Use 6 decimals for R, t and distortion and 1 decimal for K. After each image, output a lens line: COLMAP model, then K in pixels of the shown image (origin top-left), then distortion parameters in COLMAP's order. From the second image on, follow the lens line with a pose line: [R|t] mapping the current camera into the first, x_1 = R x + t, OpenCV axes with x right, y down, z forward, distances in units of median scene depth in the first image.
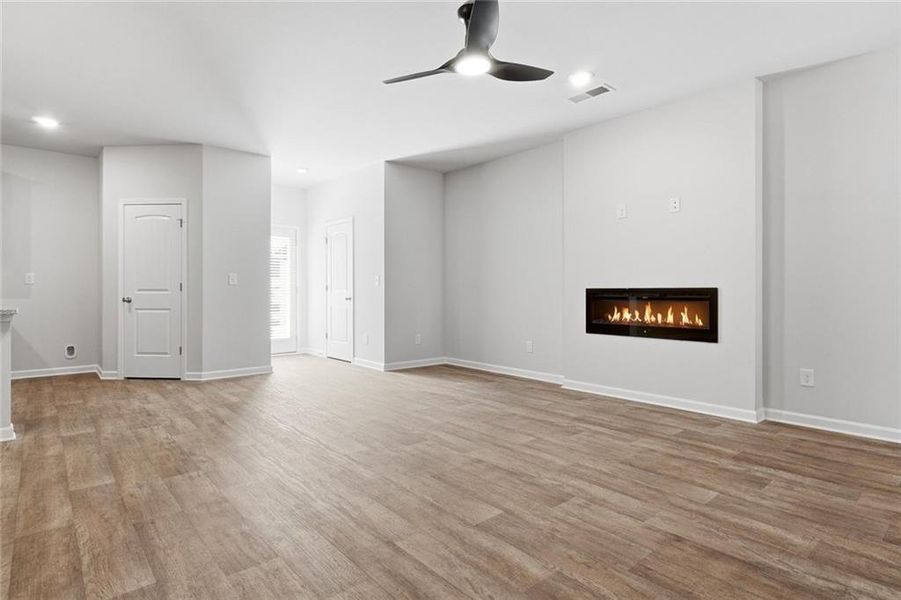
lens RADIAL K [[470.4, 0, 446.8], [0, 470.4, 297.5], [0, 0, 1]] dist [-0.001268, 0.000341]
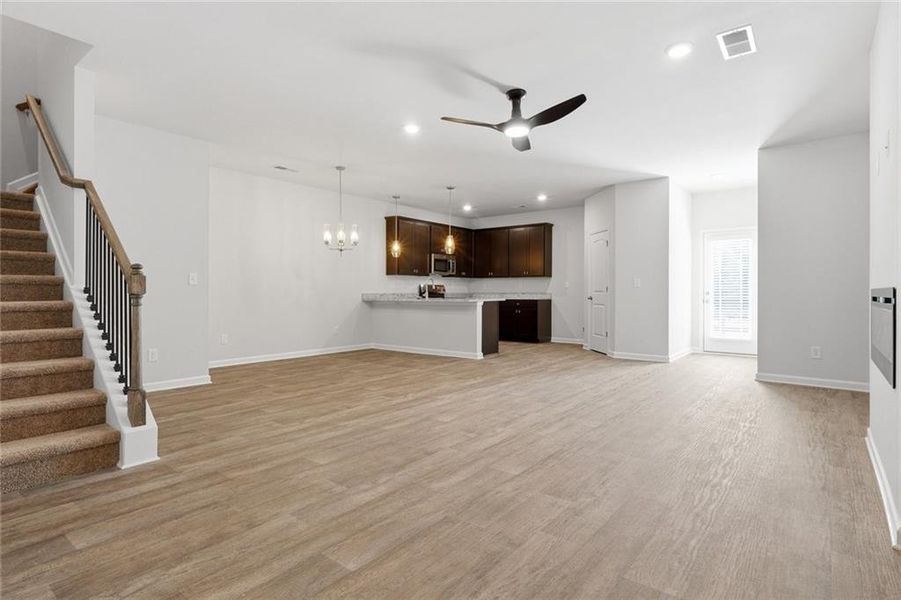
lens RADIAL K [[470.4, 0, 453.3], [0, 470.4, 296.6], [0, 0, 1]] dist [-0.001268, 0.000341]
pose [[0.185822, 0.009464, -0.982538, 1.456485], [-0.017966, 0.999819, 0.006232, -0.001268], [0.982419, 0.016494, 0.185958, 0.579336]]
